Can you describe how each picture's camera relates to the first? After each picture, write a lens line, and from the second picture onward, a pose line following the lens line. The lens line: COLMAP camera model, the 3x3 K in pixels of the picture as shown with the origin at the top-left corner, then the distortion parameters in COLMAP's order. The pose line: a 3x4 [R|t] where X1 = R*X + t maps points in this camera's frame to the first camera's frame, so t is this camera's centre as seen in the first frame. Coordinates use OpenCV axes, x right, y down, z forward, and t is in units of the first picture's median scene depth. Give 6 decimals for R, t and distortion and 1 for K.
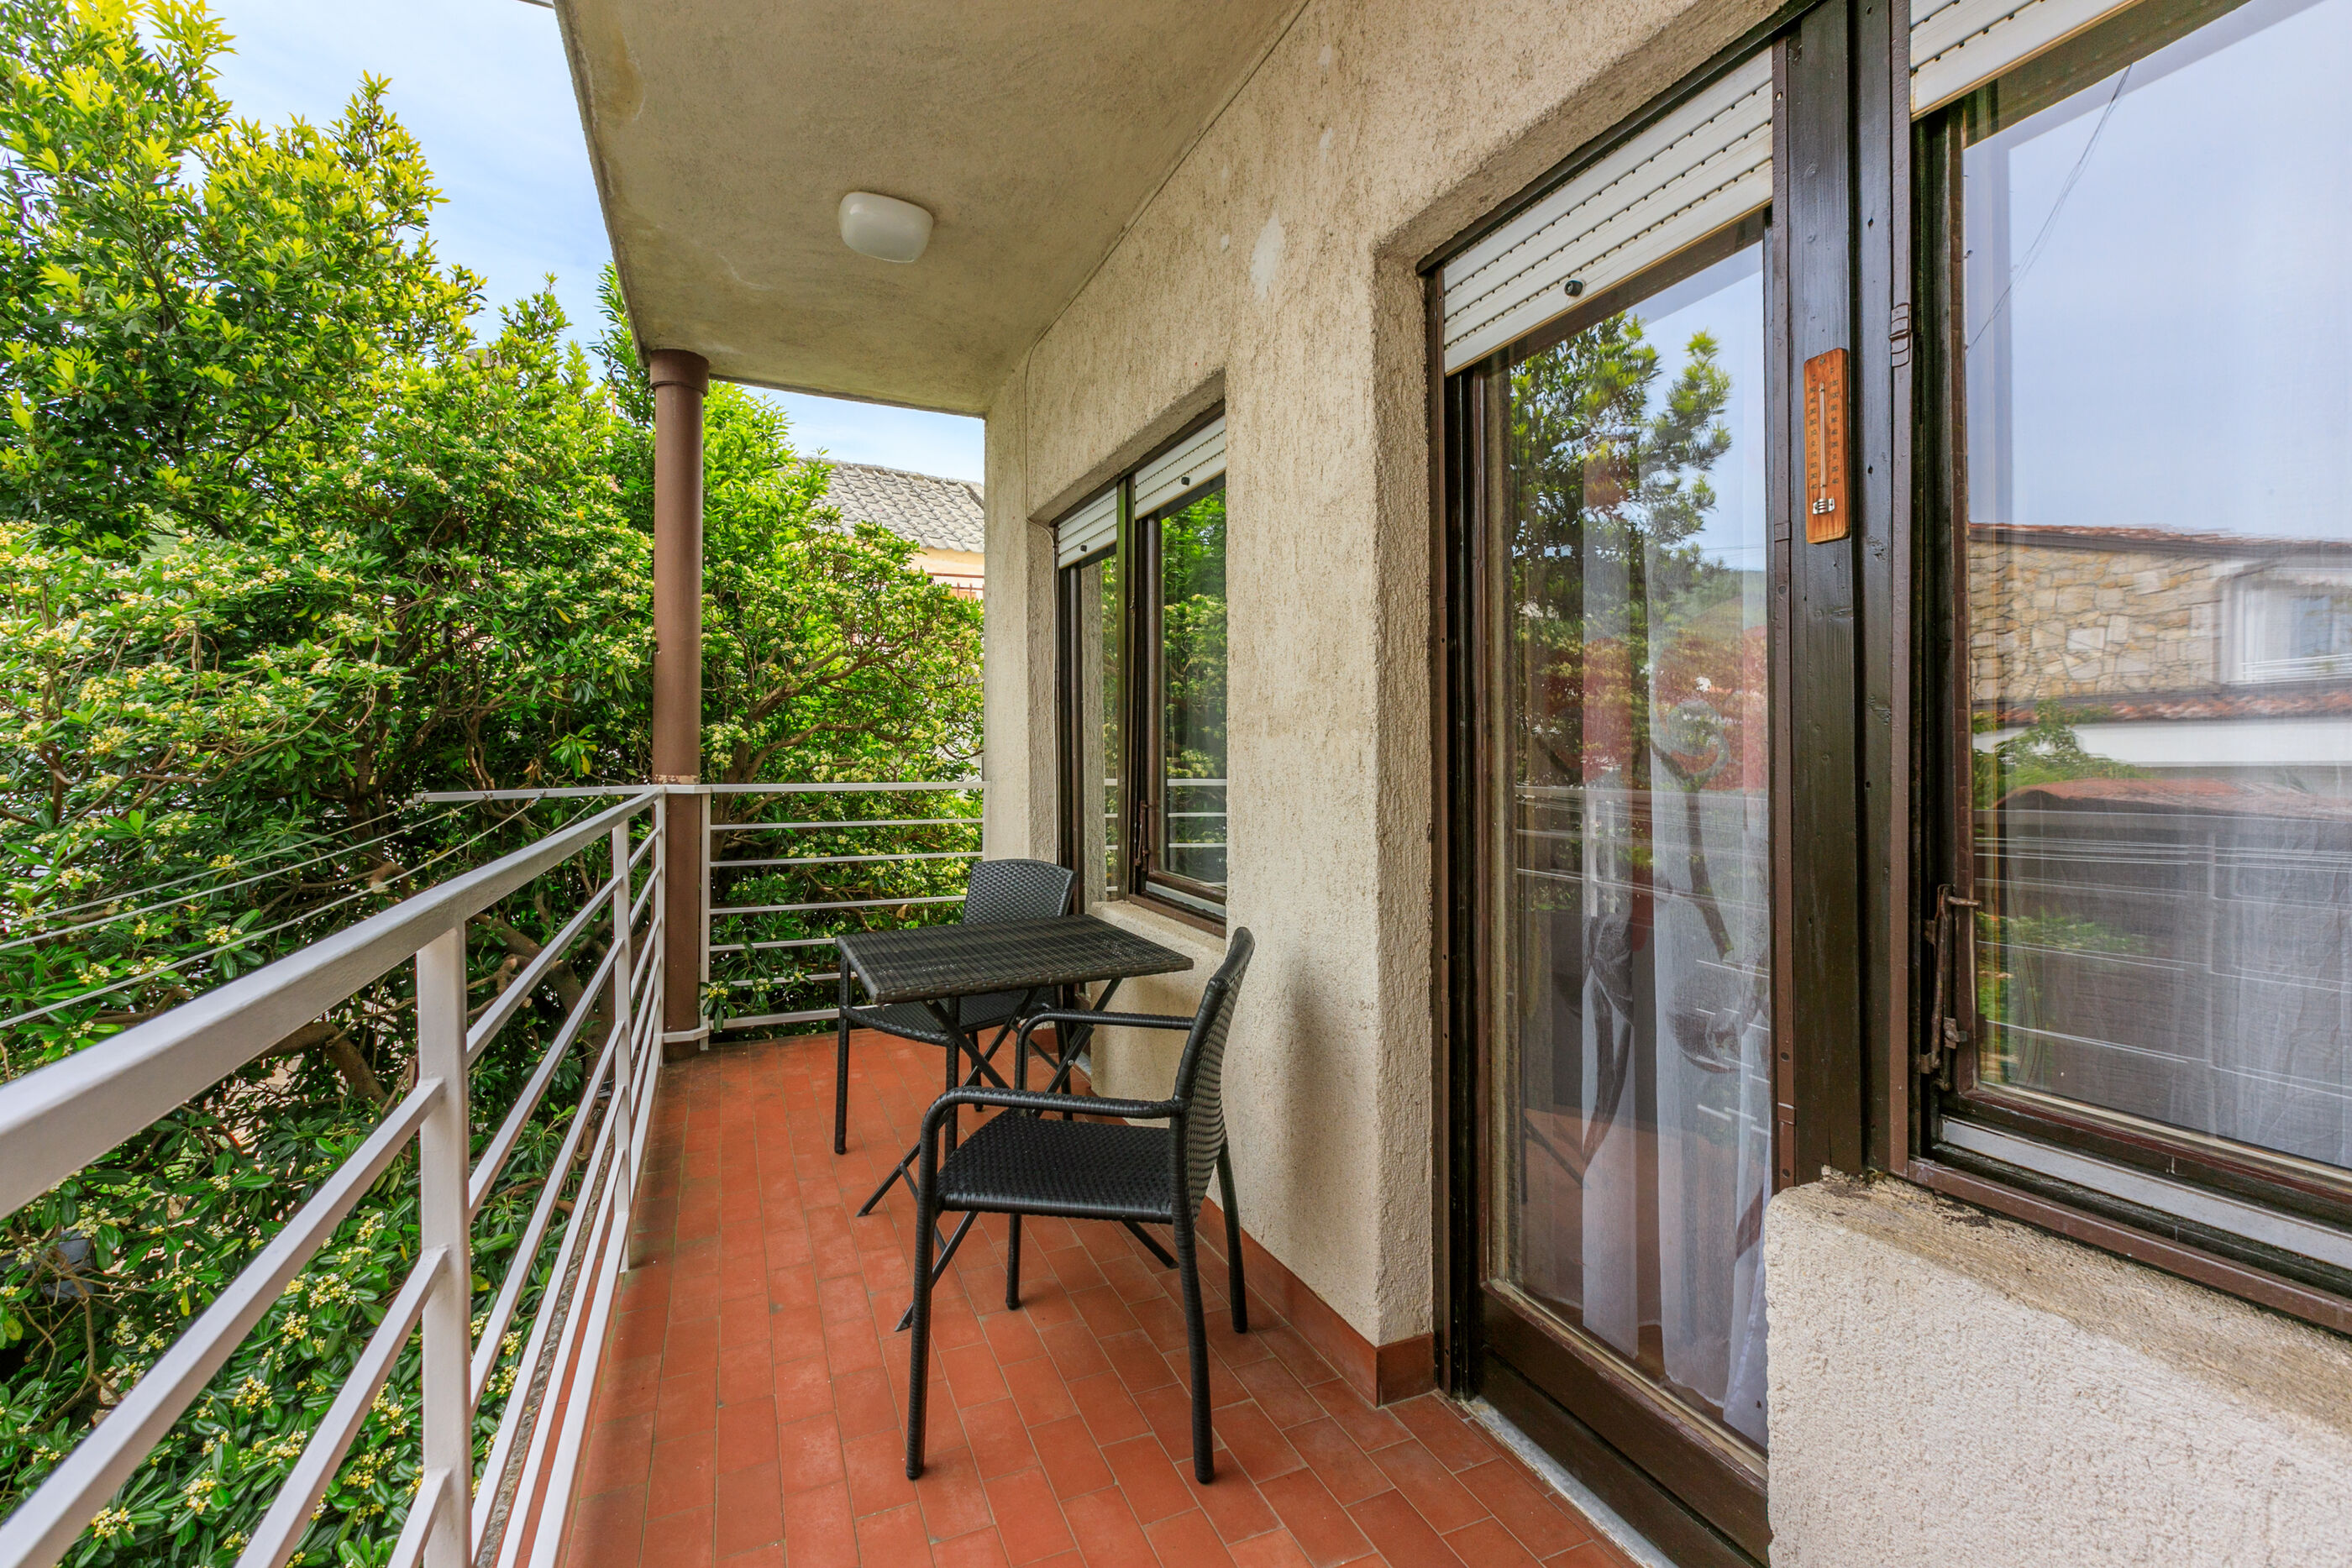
lens RADIAL K [[1060.2, 0, 1169.2], [0, 1060.2, 758.9], [0, 0, 1]] dist [0.003087, -0.001225]
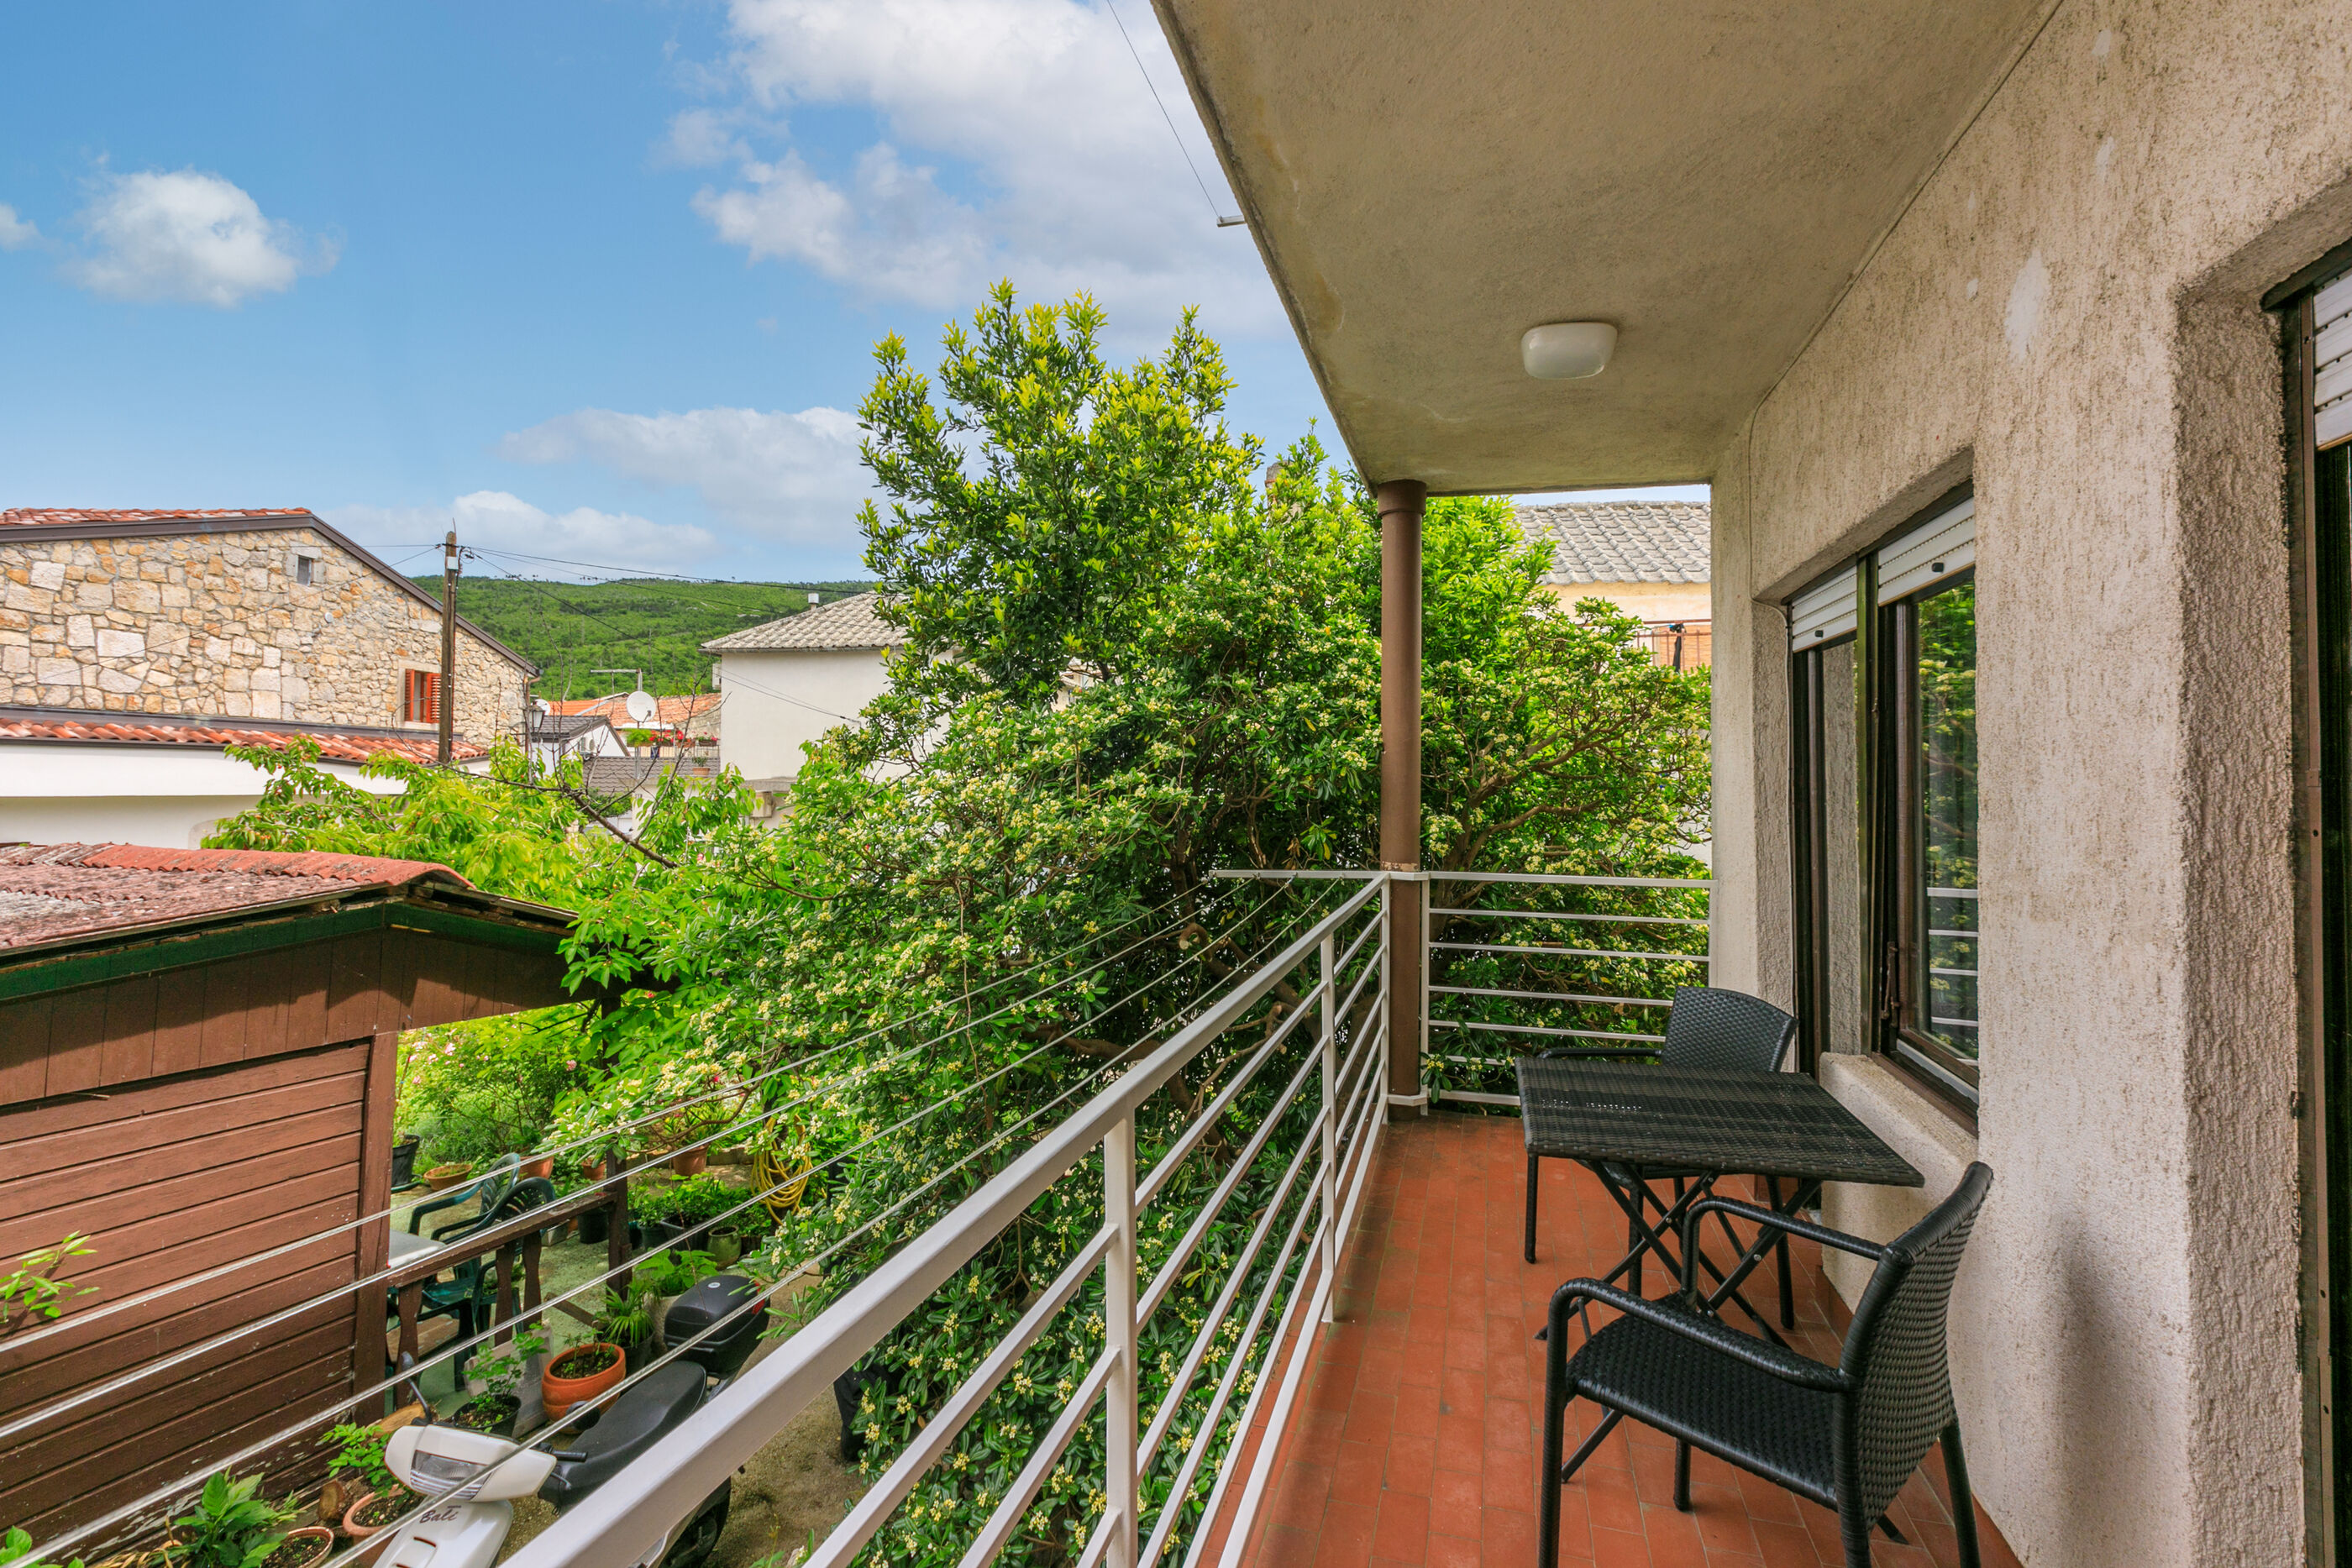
lens RADIAL K [[1060.2, 0, 1150.8], [0, 1060.2, 782.9], [0, 0, 1]] dist [0.003087, -0.001225]
pose [[0.759882, -0.003341, -0.650053, 0.089399], [-0.001058, 0.999979, -0.006377, -0.094404], [0.650061, 0.005534, 0.759862, -0.012210]]
